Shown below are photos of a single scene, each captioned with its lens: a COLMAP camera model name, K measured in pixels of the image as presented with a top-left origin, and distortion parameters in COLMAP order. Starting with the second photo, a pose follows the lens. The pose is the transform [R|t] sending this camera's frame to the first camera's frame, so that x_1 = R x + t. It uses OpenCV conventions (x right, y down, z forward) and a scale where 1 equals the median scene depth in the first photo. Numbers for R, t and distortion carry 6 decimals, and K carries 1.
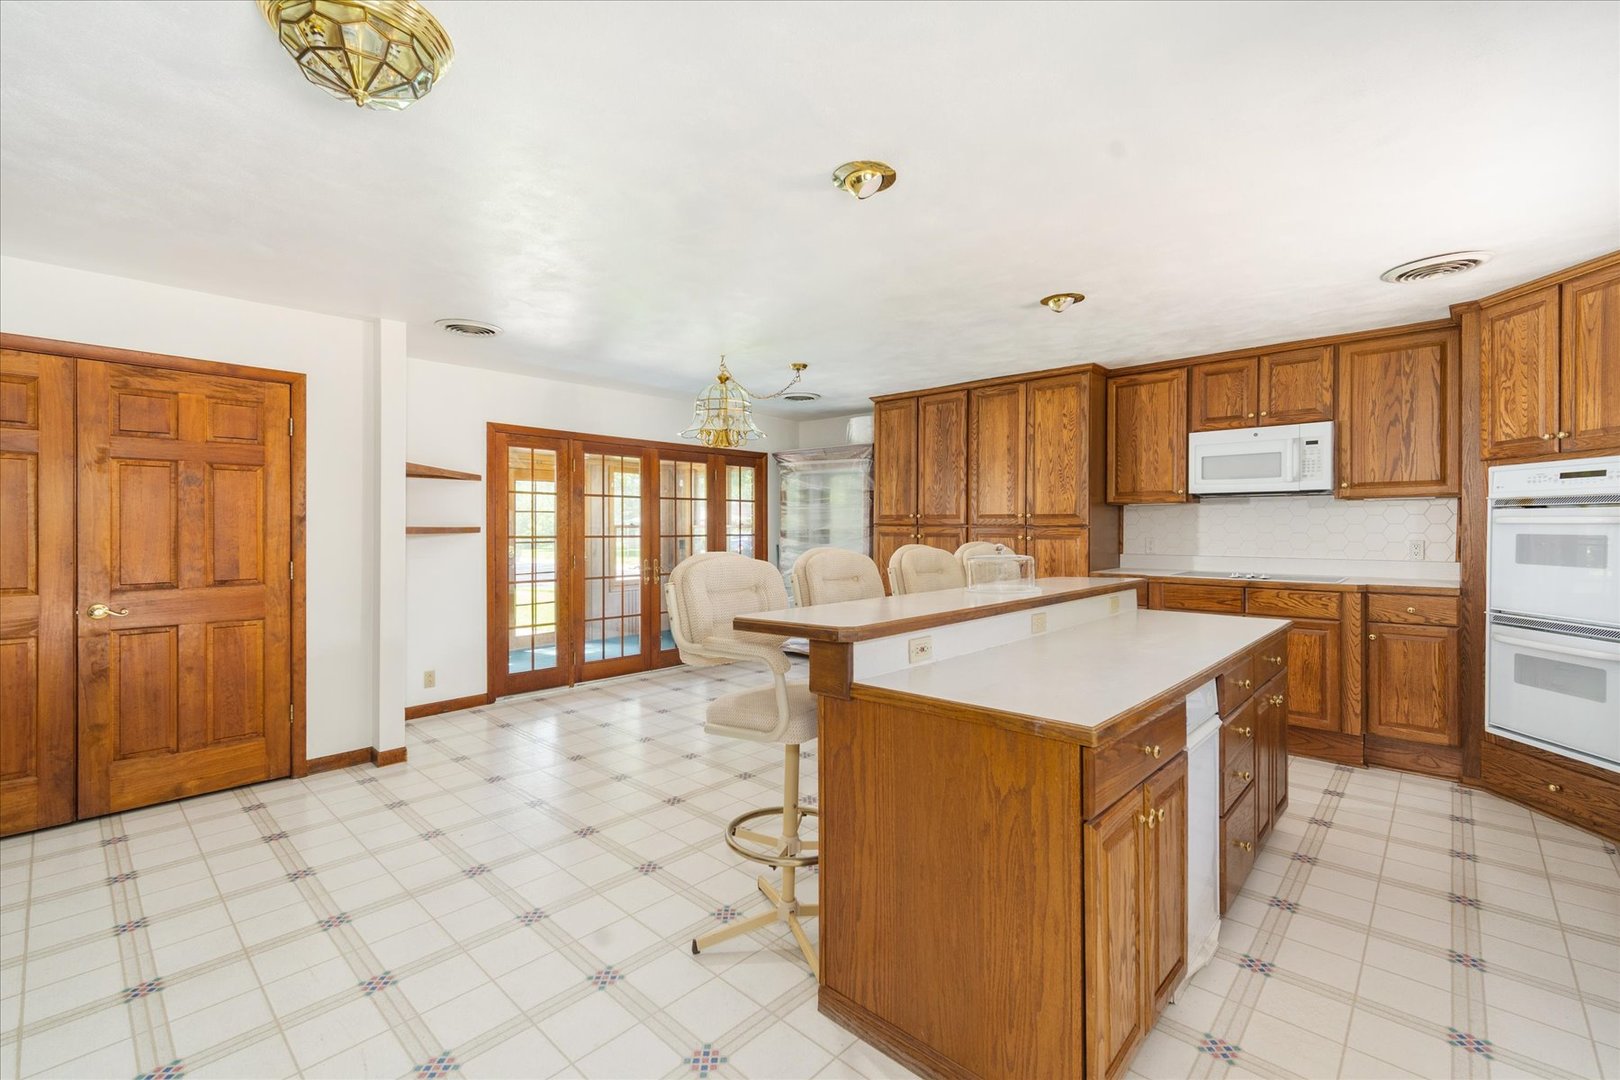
lens RADIAL K [[695.4, 0, 809.6], [0, 695.4, 530.8], [0, 0, 1]] dist [0.005569, 0.000010]
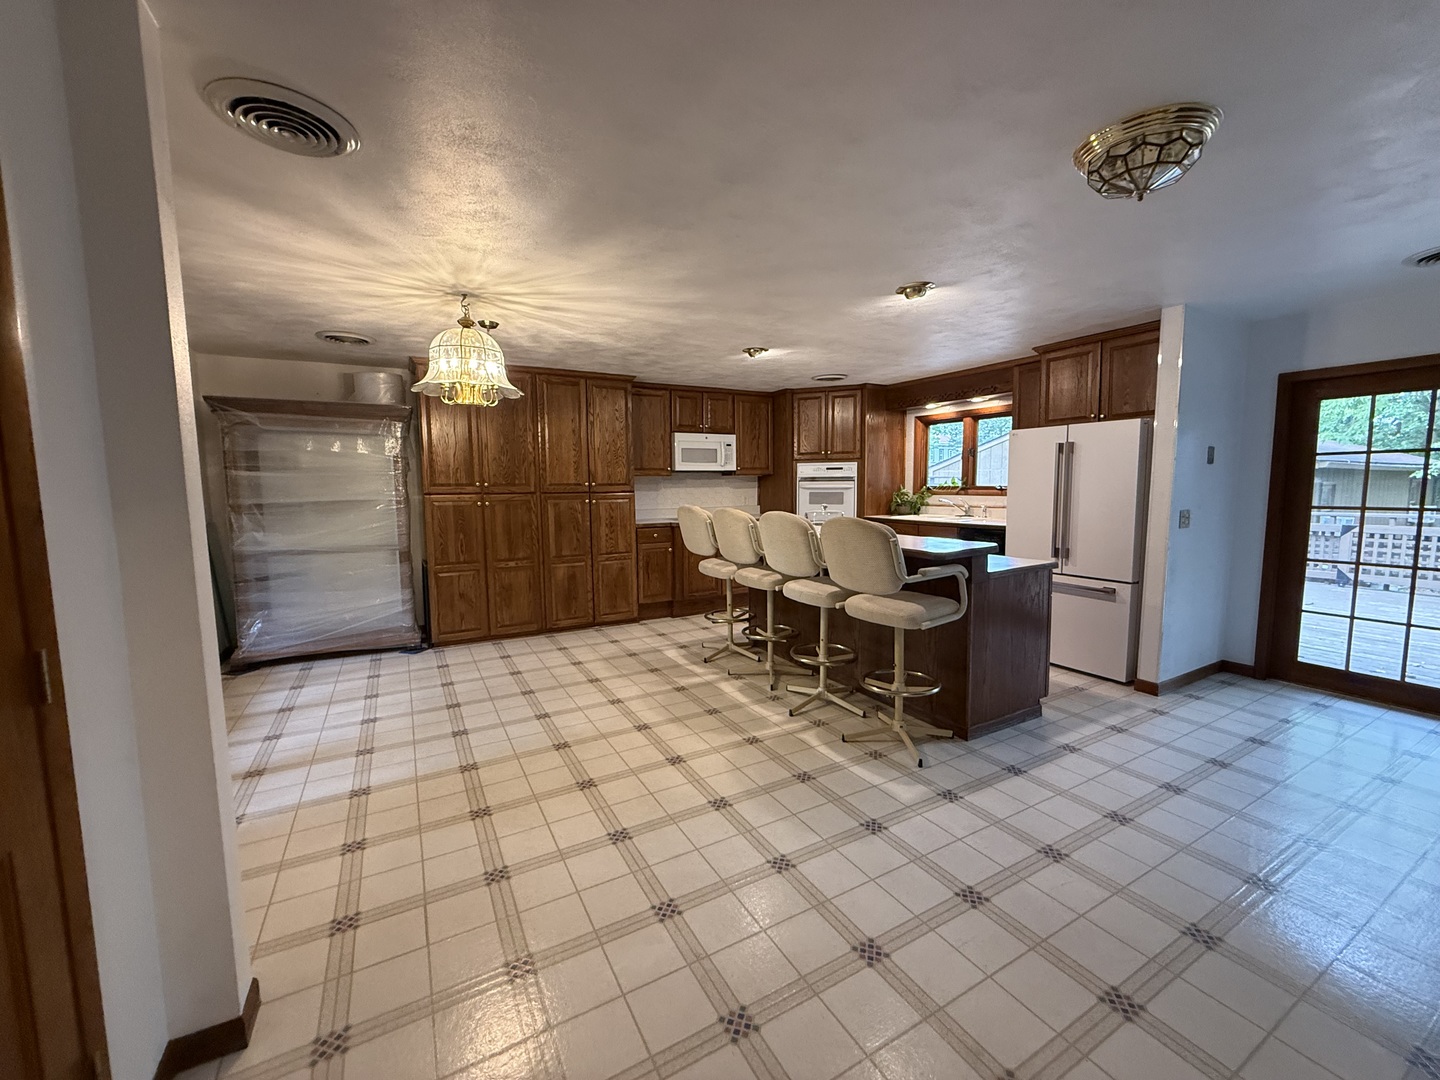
lens RADIAL K [[572.9, 0, 718.0], [0, 572.9, 540.8], [0, 0, 1]] dist [-0.000467, 0.000021]
pose [[0.309554, -0.099299, 0.945683, -0.950264], [0.016468, 0.994943, 0.099081, -0.028236], [-0.950739, -0.015098, 0.309624, 0.664847]]
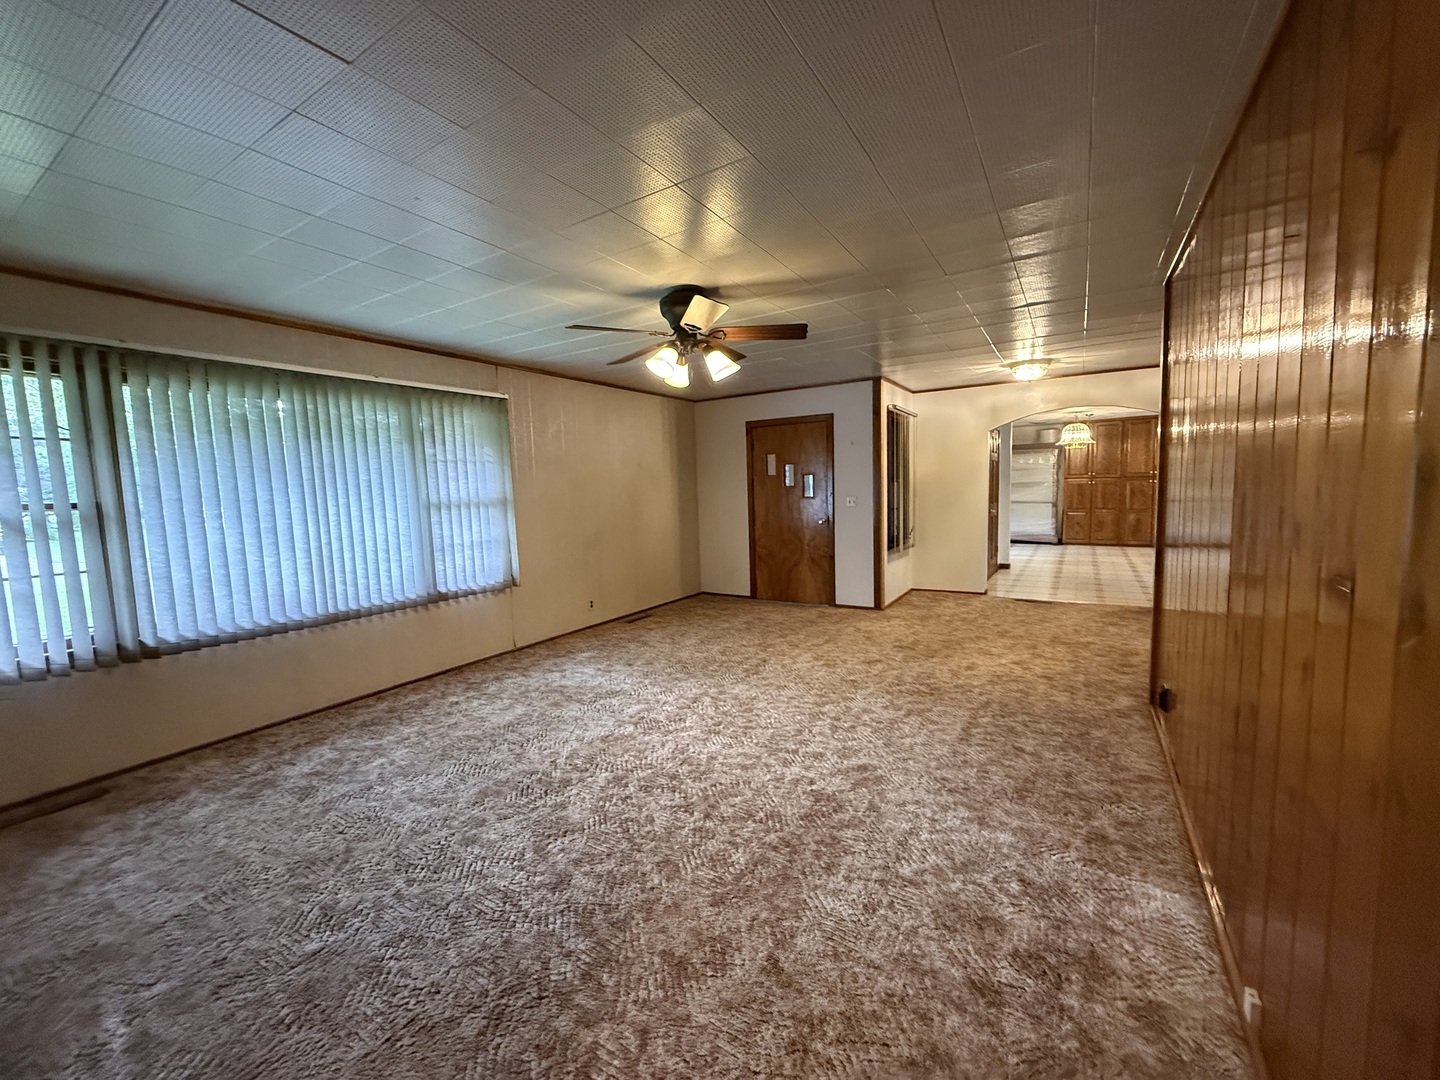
lens RADIAL K [[572.9, 0, 718.0], [0, 572.9, 540.8], [0, 0, 1]] dist [-0.000467, 0.000021]
pose [[0.982366, -0.050190, 0.180104, -2.430732], [0.033295, 0.994860, 0.095633, -0.041035], [-0.183978, -0.087950, 0.978988, -1.132704]]
